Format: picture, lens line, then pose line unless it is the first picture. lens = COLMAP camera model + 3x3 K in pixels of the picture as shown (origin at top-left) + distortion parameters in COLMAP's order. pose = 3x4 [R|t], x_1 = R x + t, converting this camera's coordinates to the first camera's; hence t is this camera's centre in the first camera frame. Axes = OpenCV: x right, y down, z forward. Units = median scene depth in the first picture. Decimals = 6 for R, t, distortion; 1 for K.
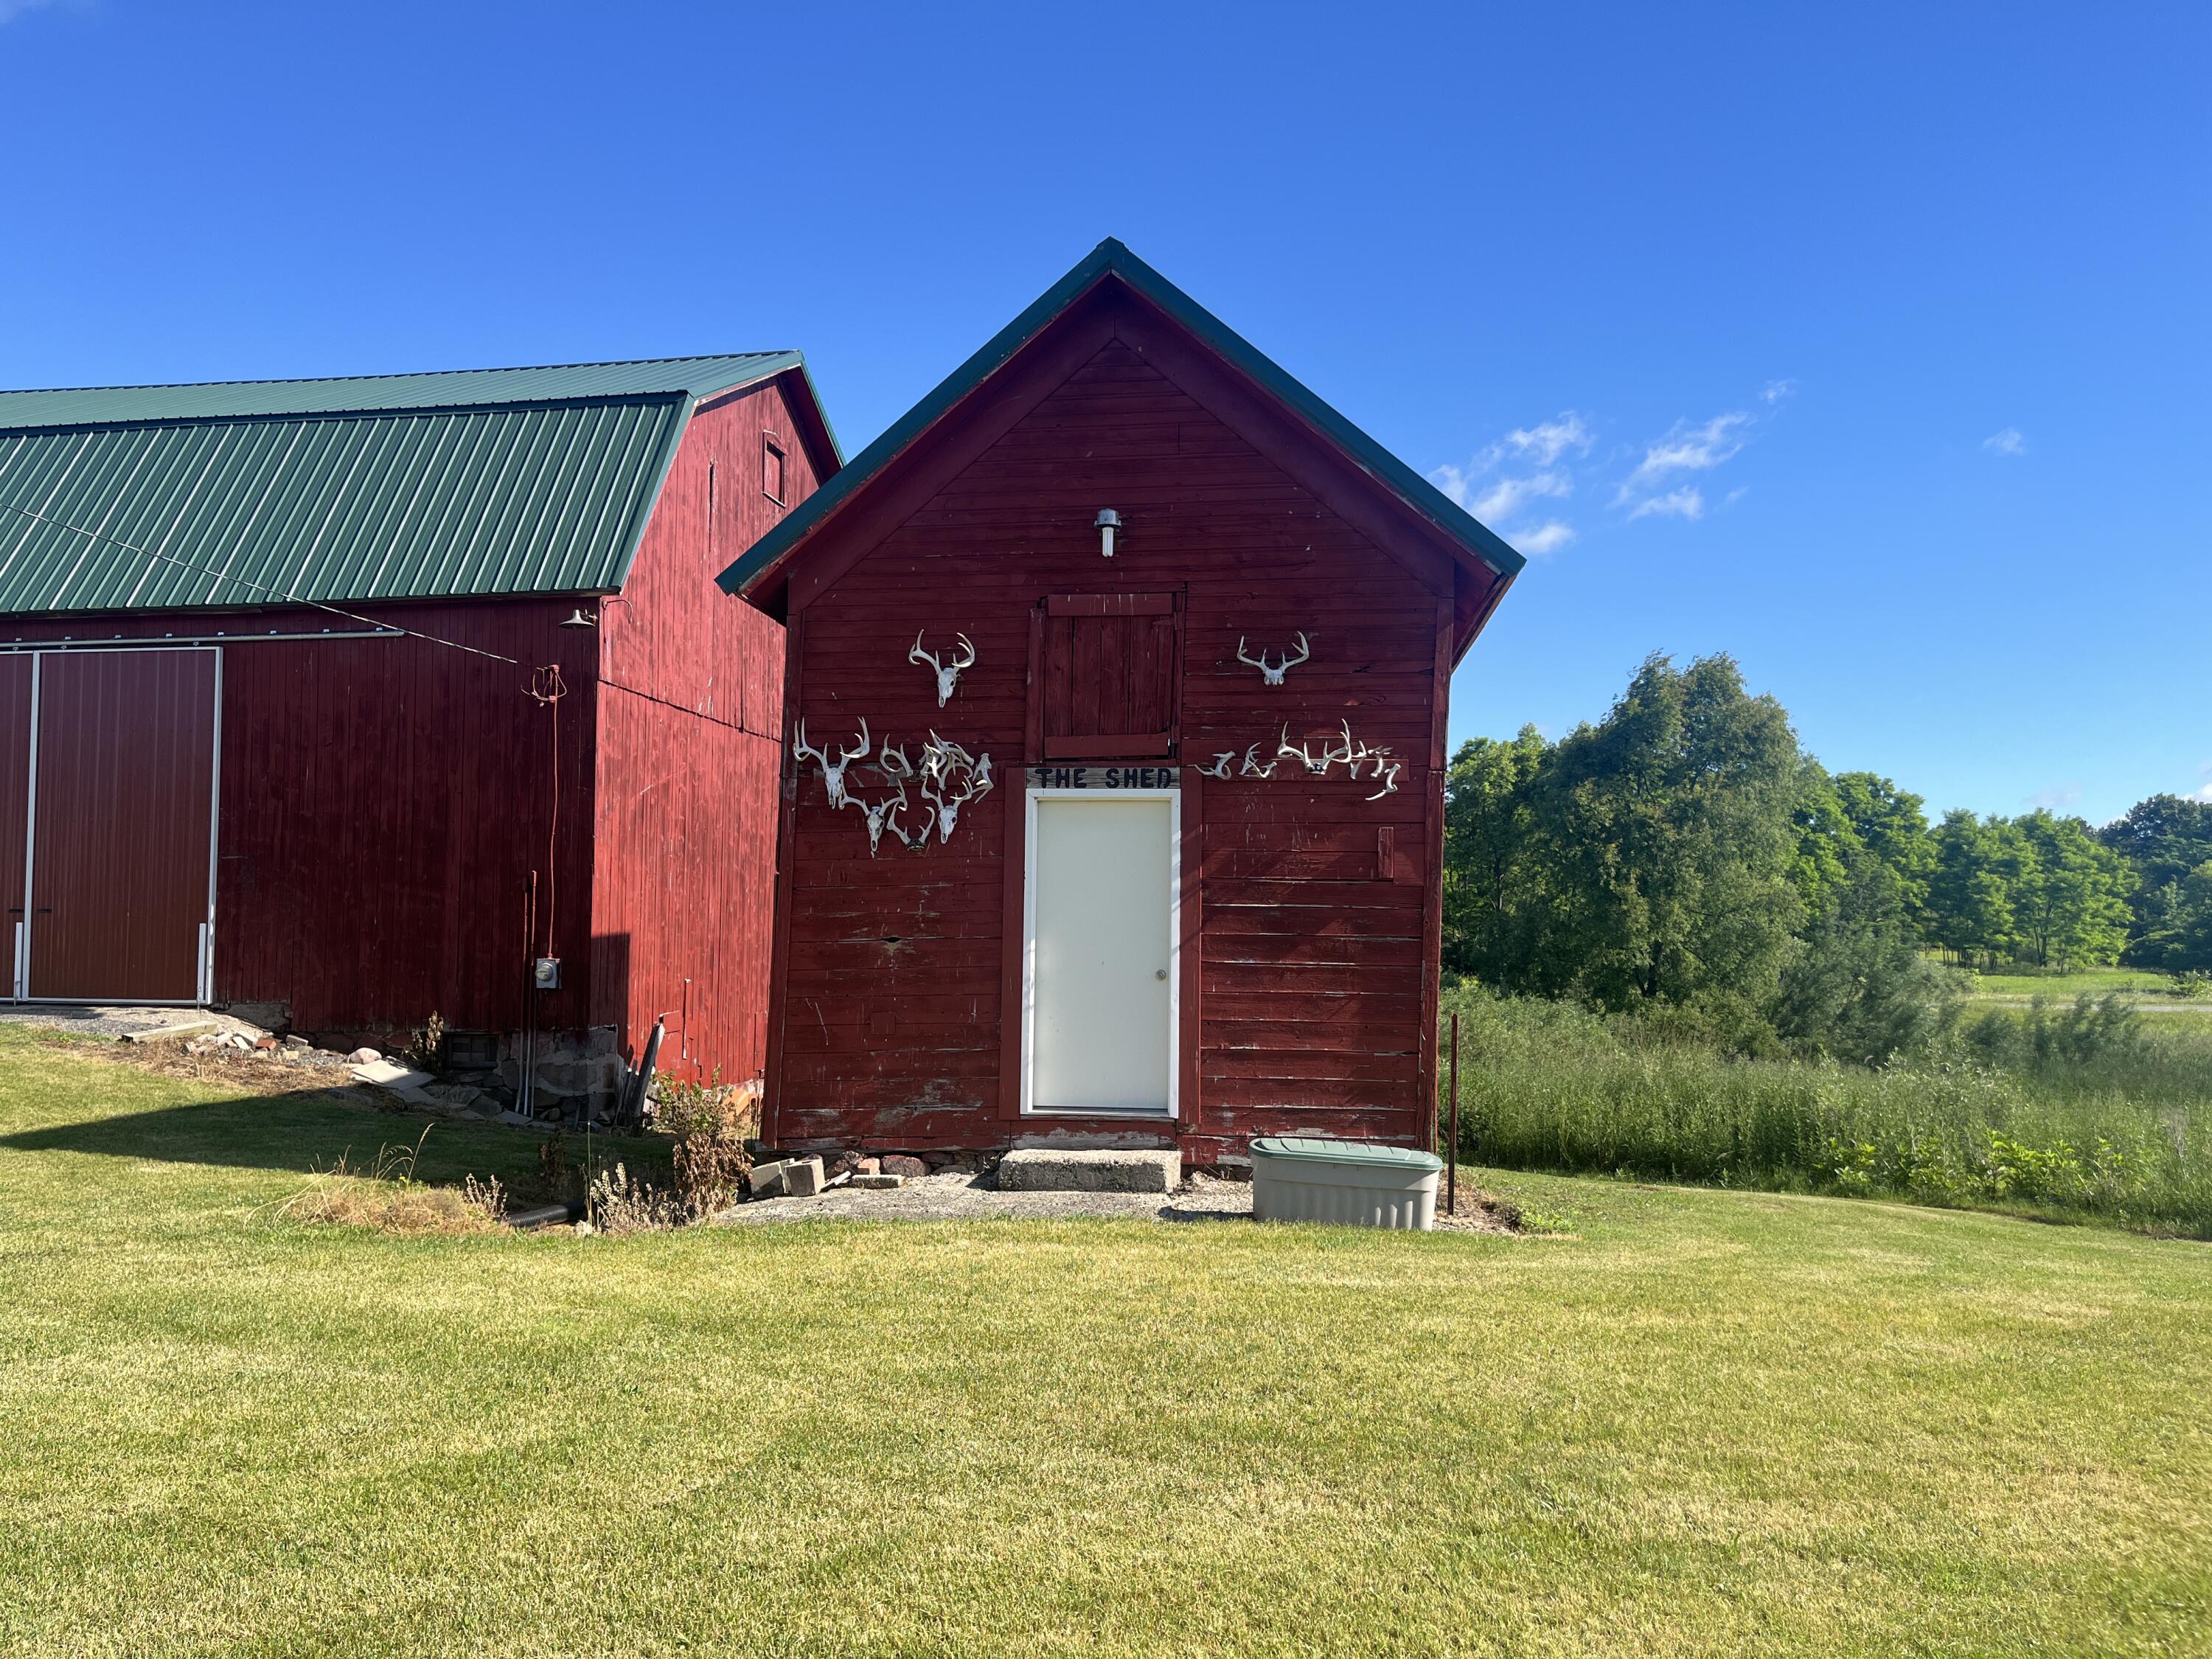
lens RADIAL K [[1672.4, 0, 1145.7], [0, 1672.4, 797.4], [0, 0, 1]] dist [0.054015, -0.112632]
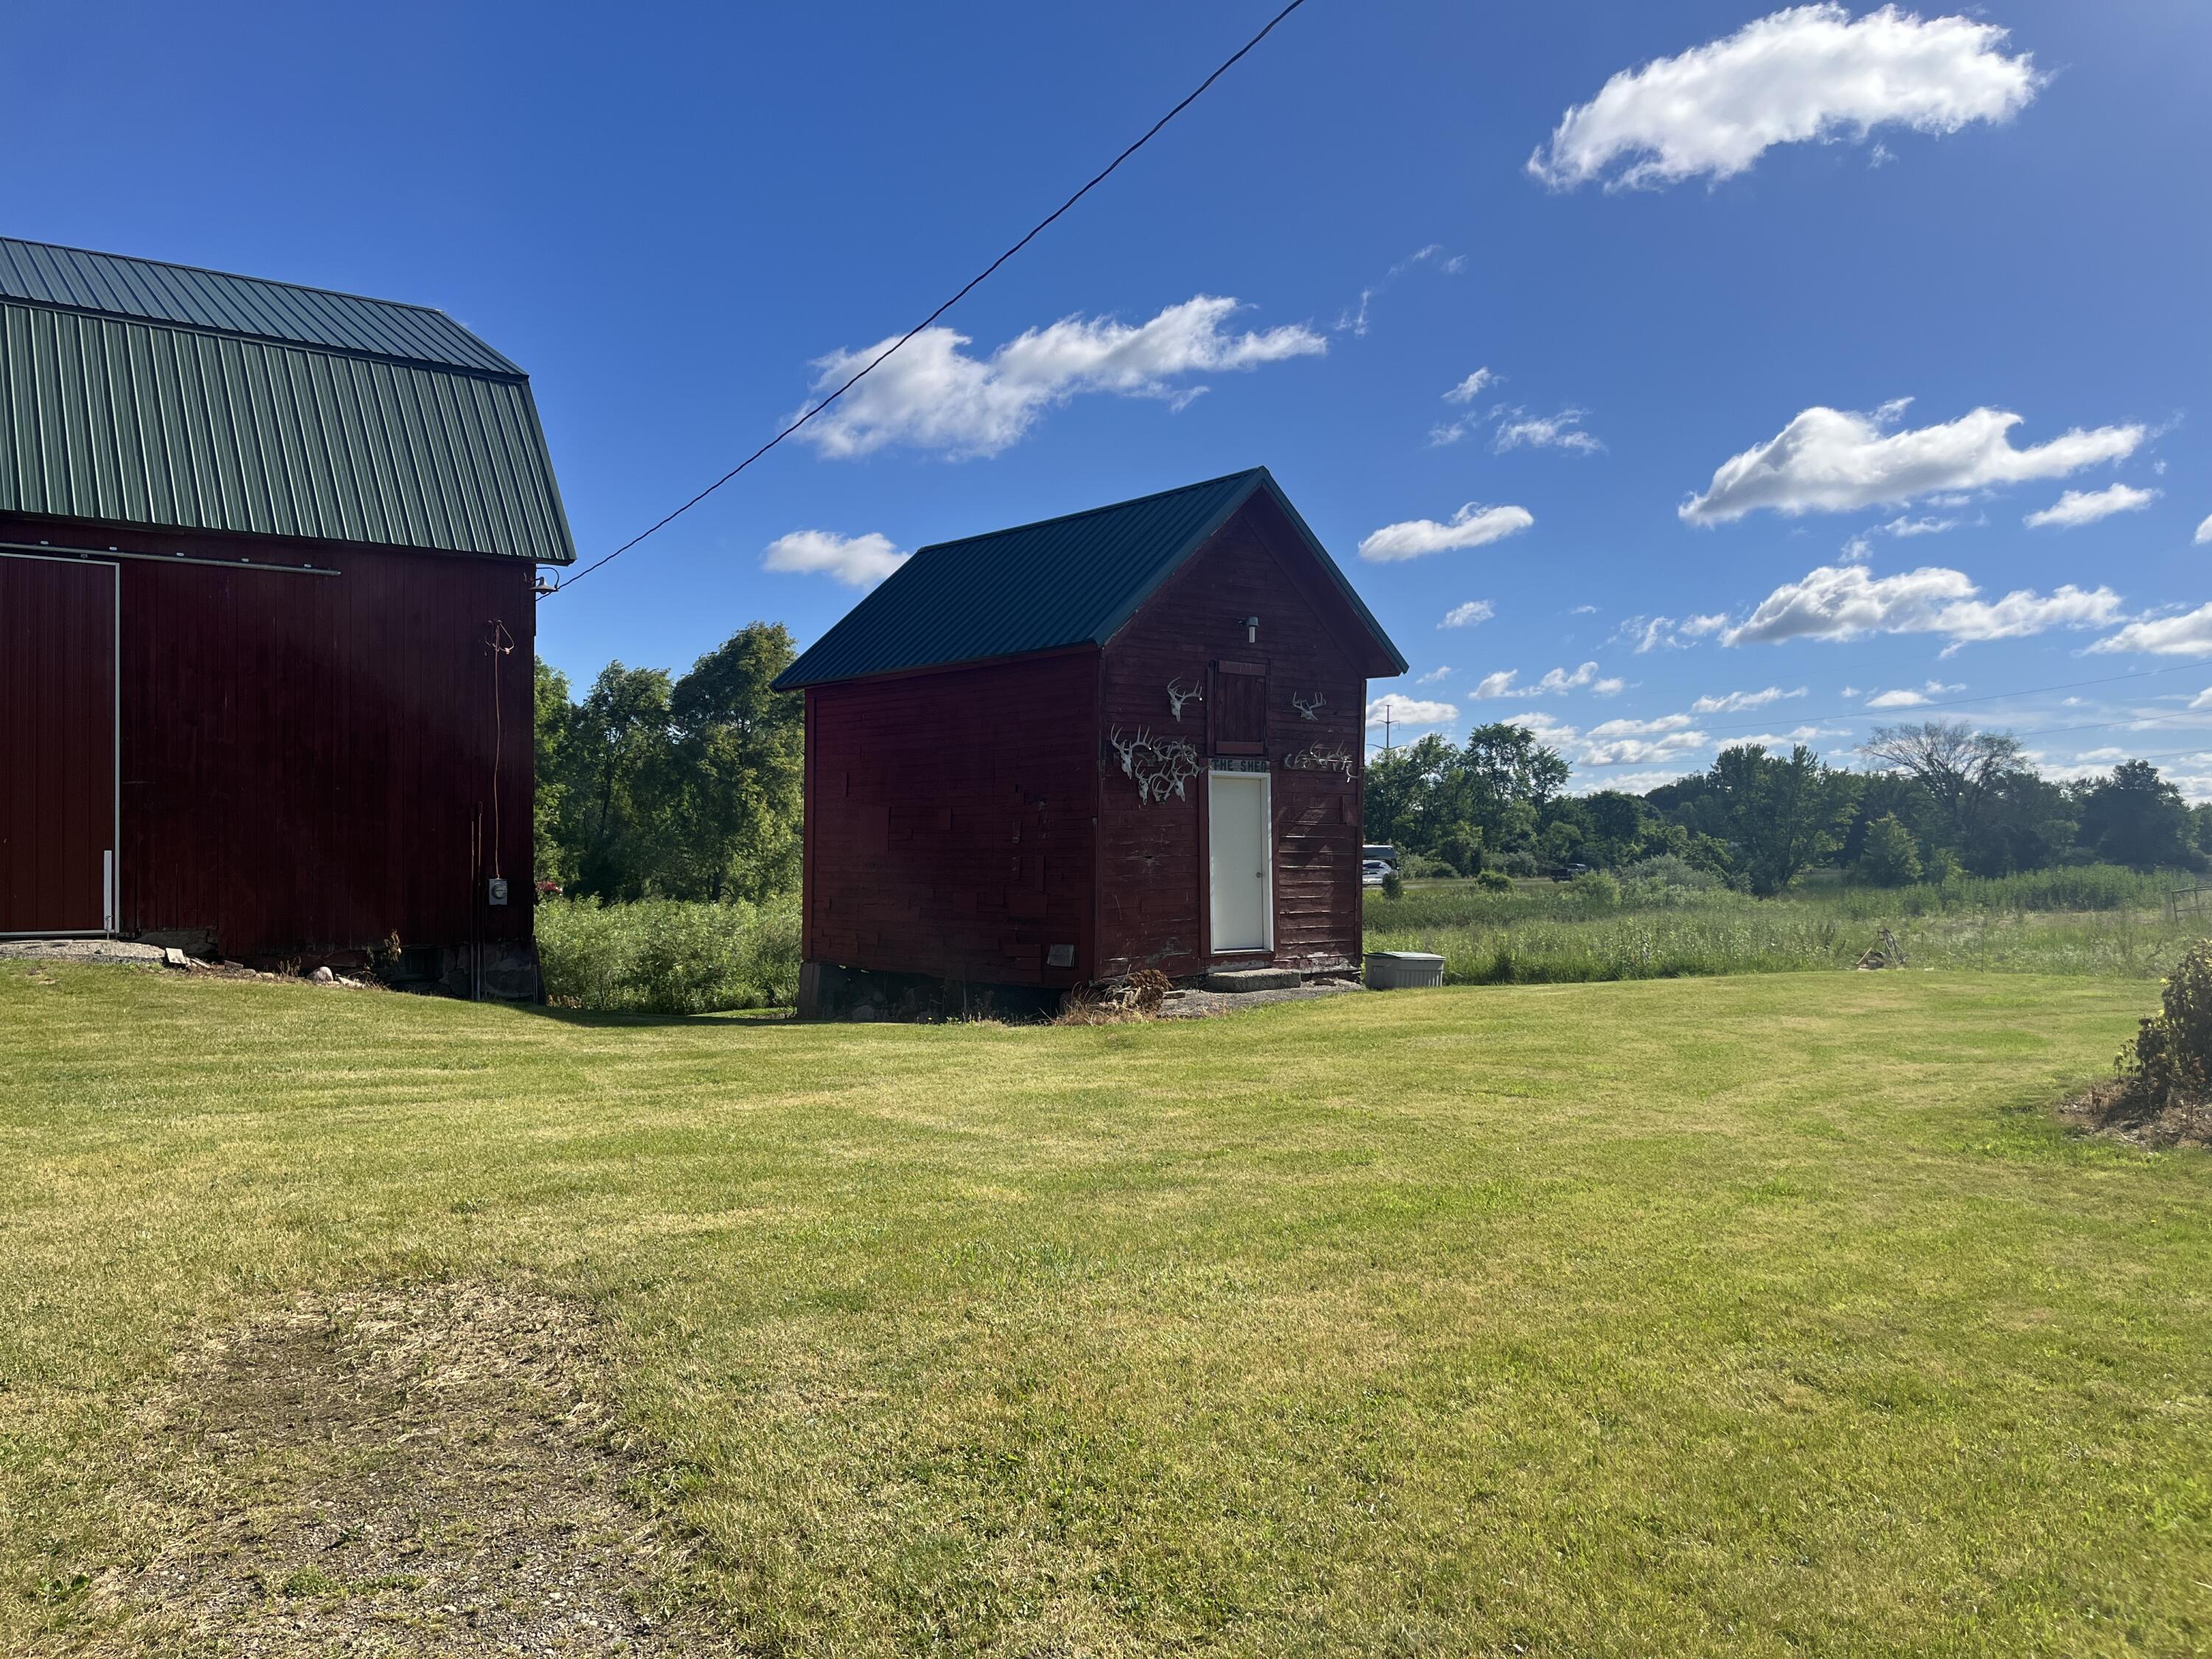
lens RADIAL K [[1672.4, 0, 1145.7], [0, 1672.4, 797.4], [0, 0, 1]] dist [0.054015, -0.112632]
pose [[0.678042, 0.013455, 0.734900, -1.401885], [-0.053263, 0.998103, 0.030868, -0.027590], [-0.733090, -0.060072, 0.677473, -0.140418]]
